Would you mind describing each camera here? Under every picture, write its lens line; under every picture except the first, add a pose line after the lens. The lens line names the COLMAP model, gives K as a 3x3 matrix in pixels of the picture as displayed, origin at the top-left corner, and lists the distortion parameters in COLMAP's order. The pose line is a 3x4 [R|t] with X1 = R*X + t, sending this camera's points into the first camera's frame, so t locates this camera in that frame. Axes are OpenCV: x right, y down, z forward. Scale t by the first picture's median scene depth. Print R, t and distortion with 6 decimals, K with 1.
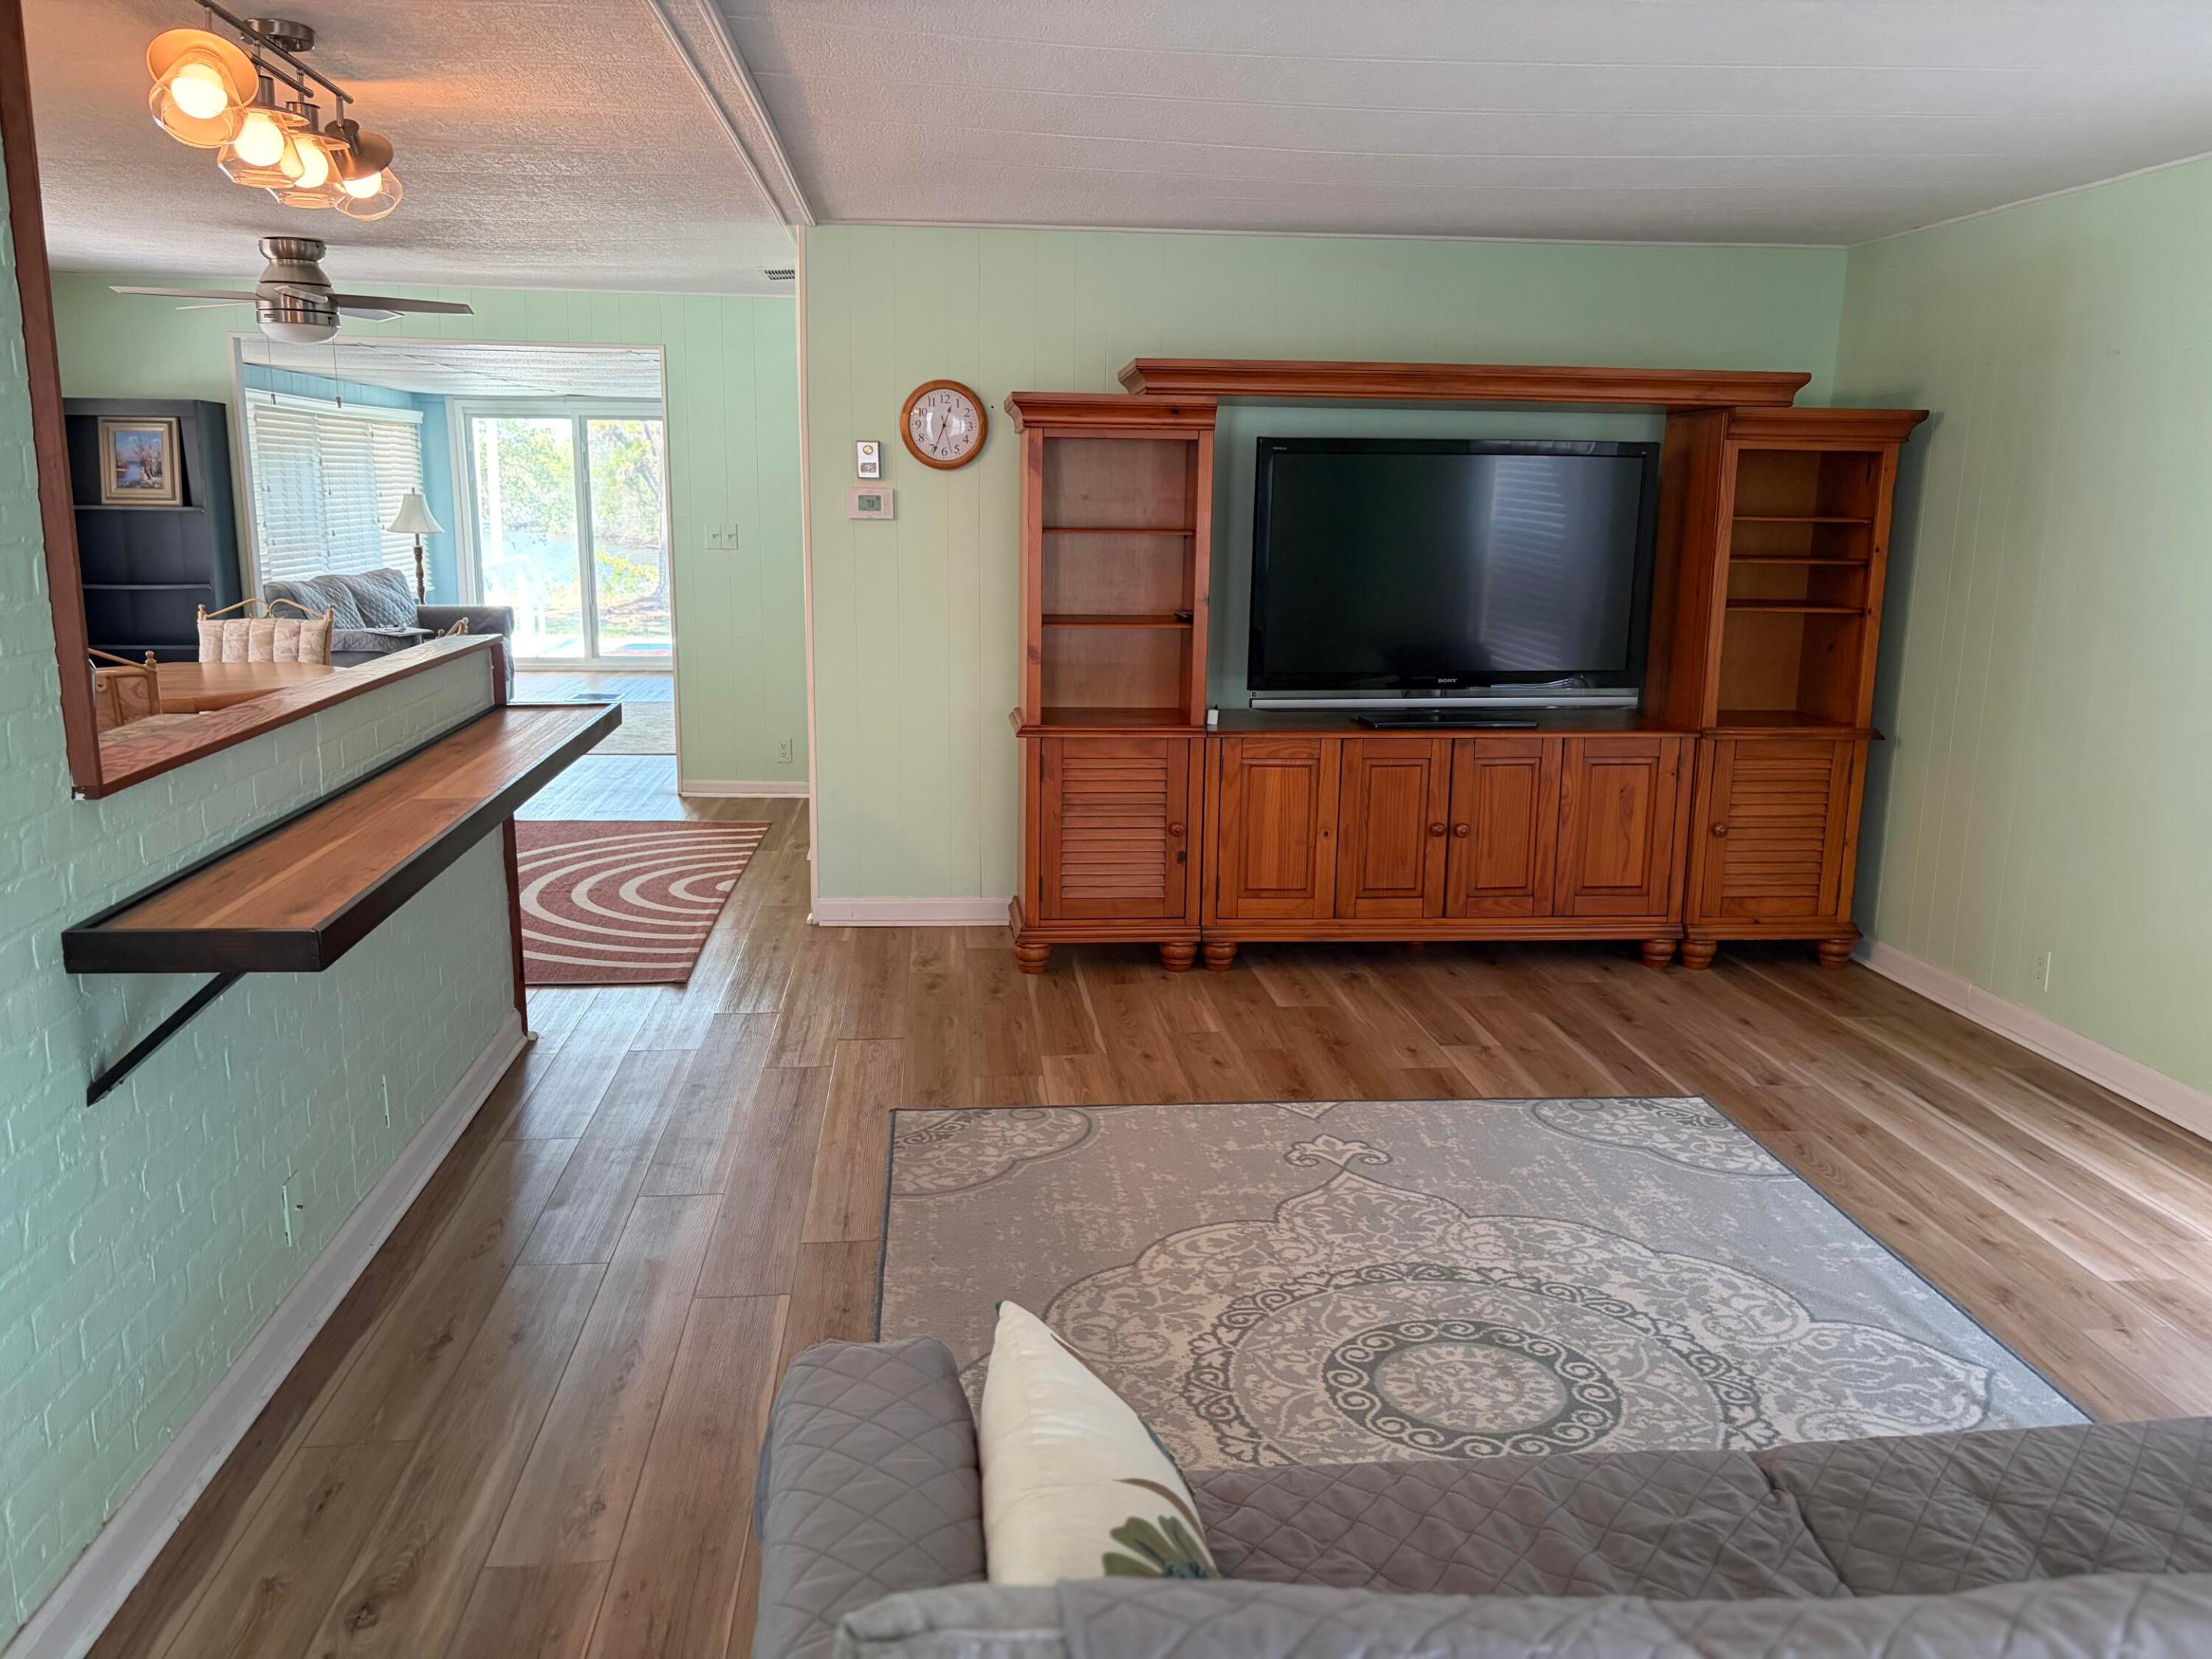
lens RADIAL K [[1672.1, 0, 1090.2], [0, 1672.1, 818.2], [0, 0, 1]] dist [0.042016, -0.039490]
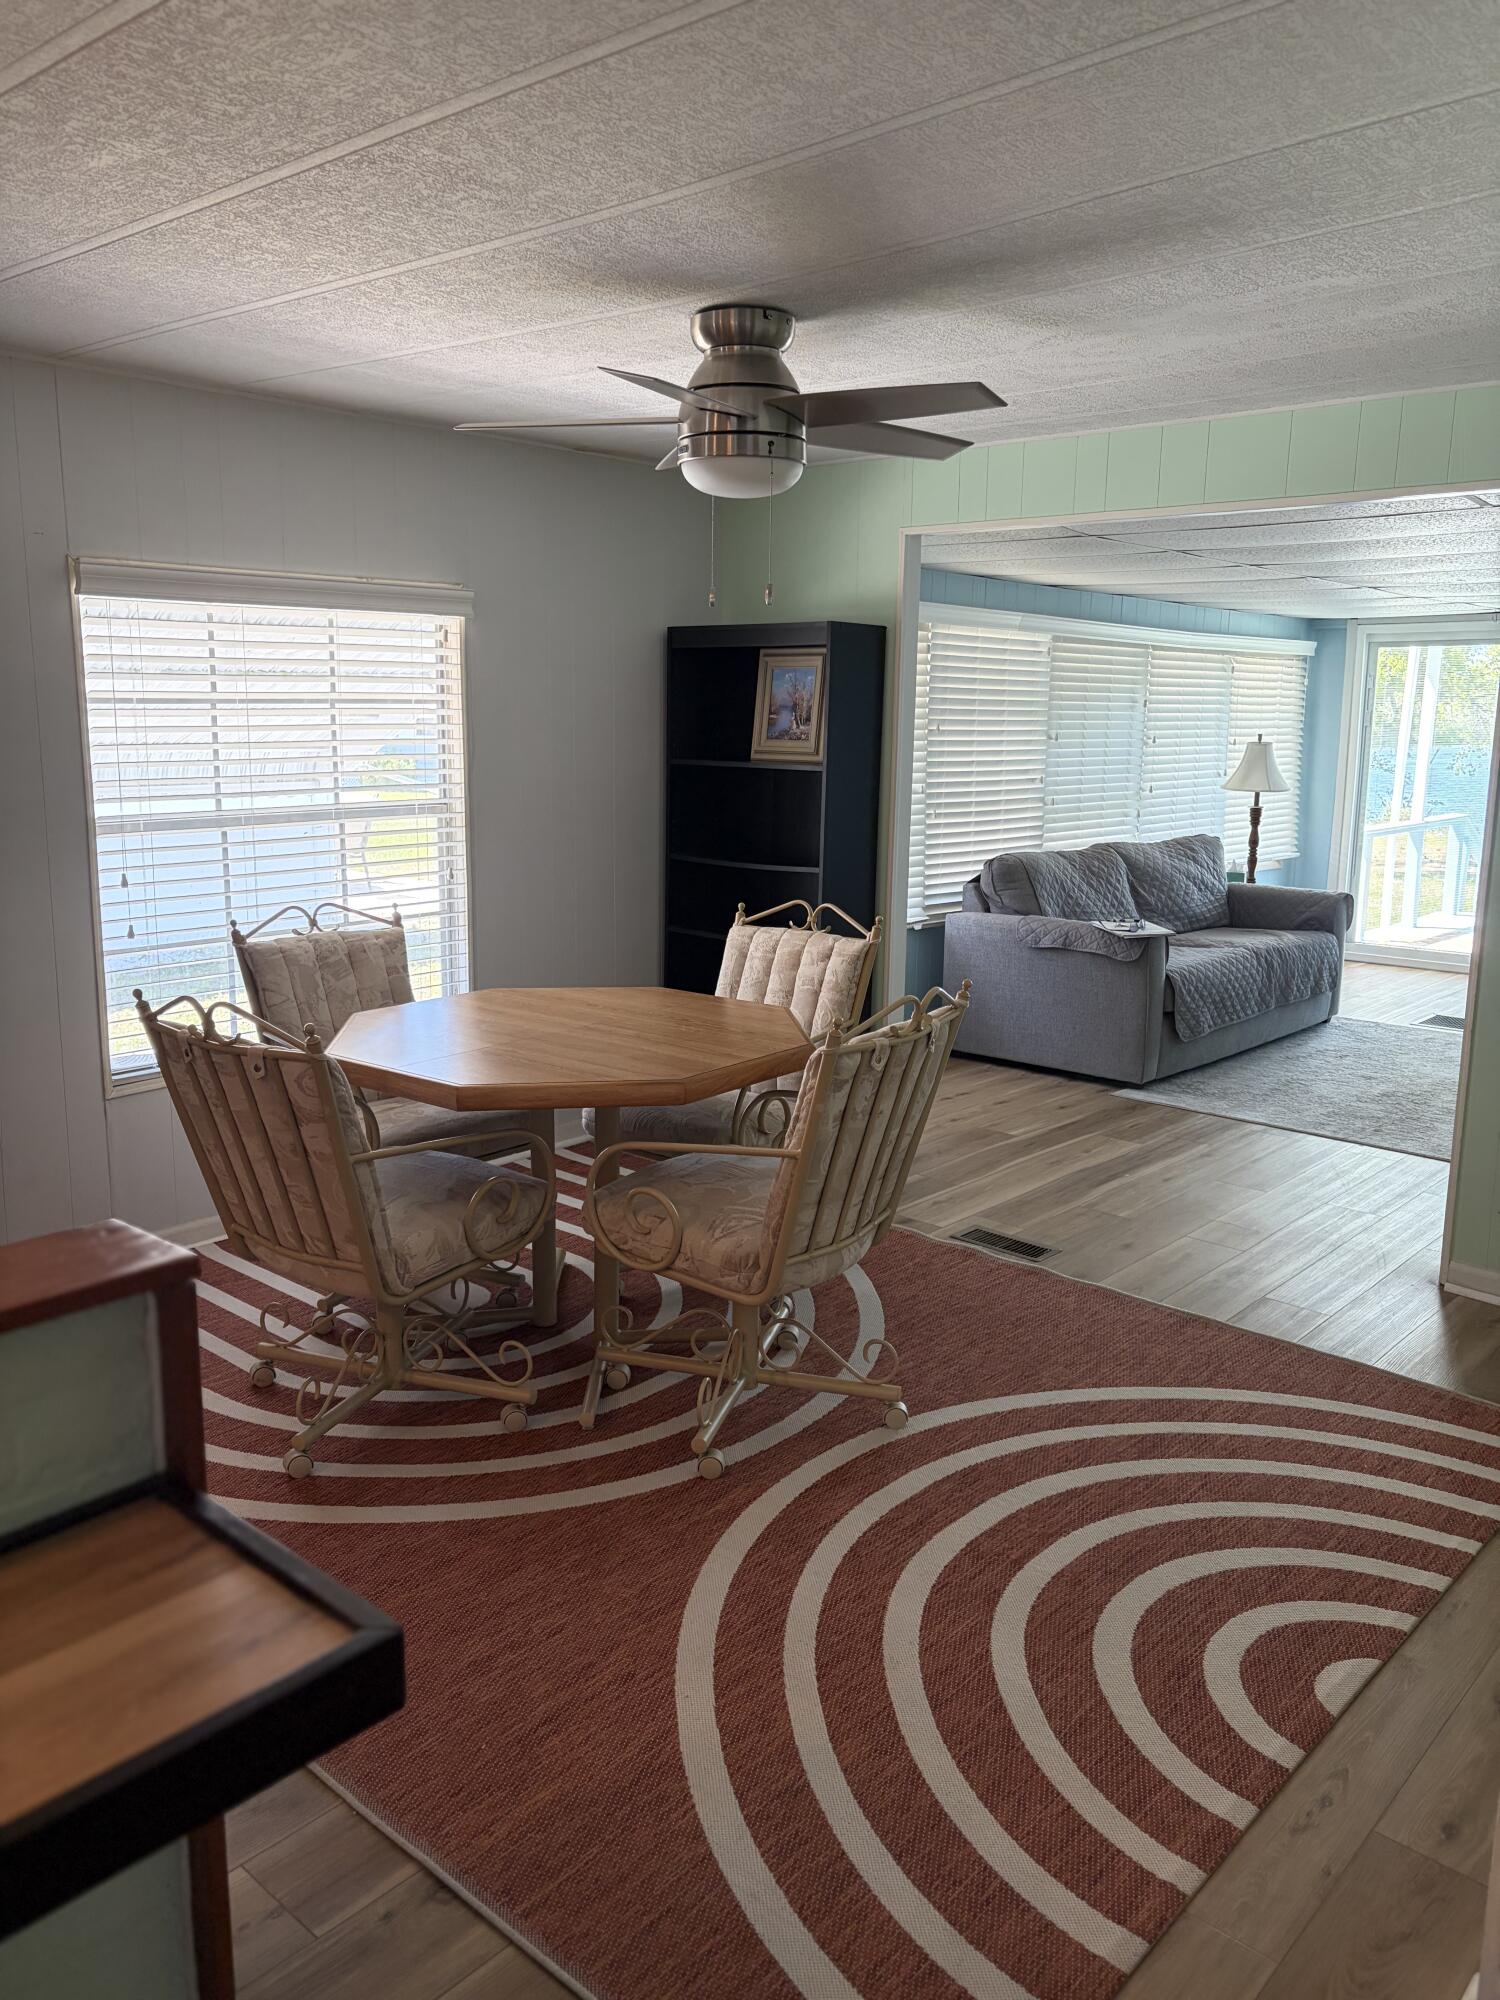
lens RADIAL K [[1511.8, 0, 747.3], [0, 1511.8, 989.4], [0, 0, 1]] dist [0.042016, -0.039490]
pose [[0.684161, 0.119940, -0.719401, -0.054064], [-0.138172, 0.989837, 0.033625, -0.101340], [0.716123, 0.076396, 0.693780, 0.505836]]
